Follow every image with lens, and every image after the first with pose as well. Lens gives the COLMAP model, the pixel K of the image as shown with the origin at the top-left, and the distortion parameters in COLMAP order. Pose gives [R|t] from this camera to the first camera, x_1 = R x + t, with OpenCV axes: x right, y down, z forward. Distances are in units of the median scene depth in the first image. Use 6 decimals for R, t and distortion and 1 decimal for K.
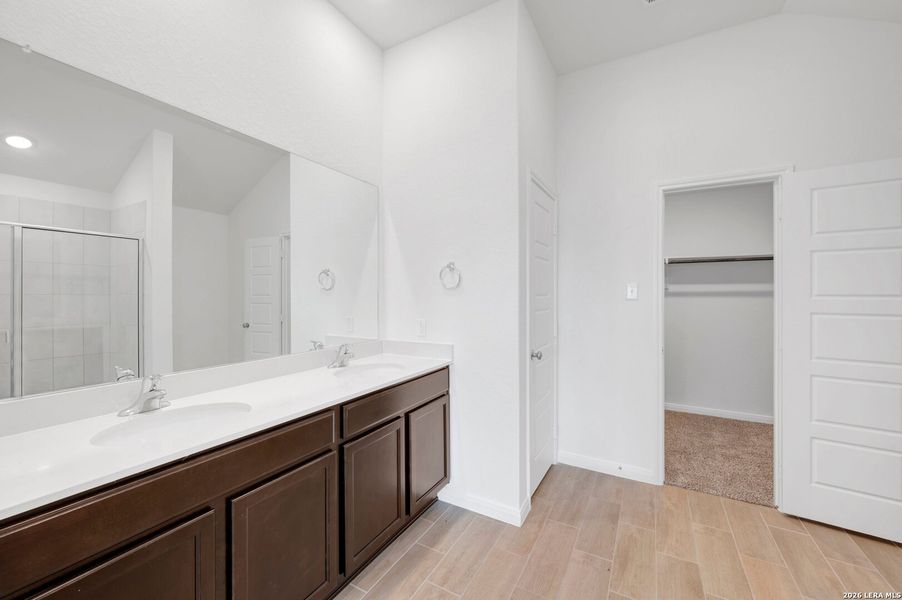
lens RADIAL K [[357.7, 0, 453.1], [0, 357.7, 297.1], [0, 0, 1]] dist [0.002184, 0.000168]
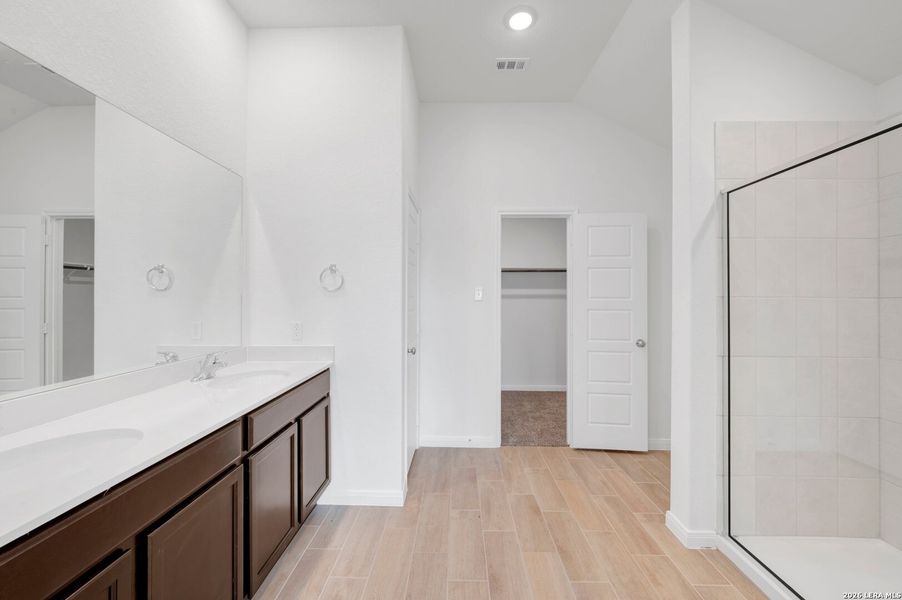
lens RADIAL K [[357.7, 0, 449.6], [0, 357.7, 299.4], [0, 0, 1]] dist [0.002184, 0.000168]
pose [[0.885702, -0.001341, 0.464253, -0.180777], [0.001393, 0.999999, 0.000230, 0.001249], [-0.464253, 0.000443, 0.885703, -0.045011]]
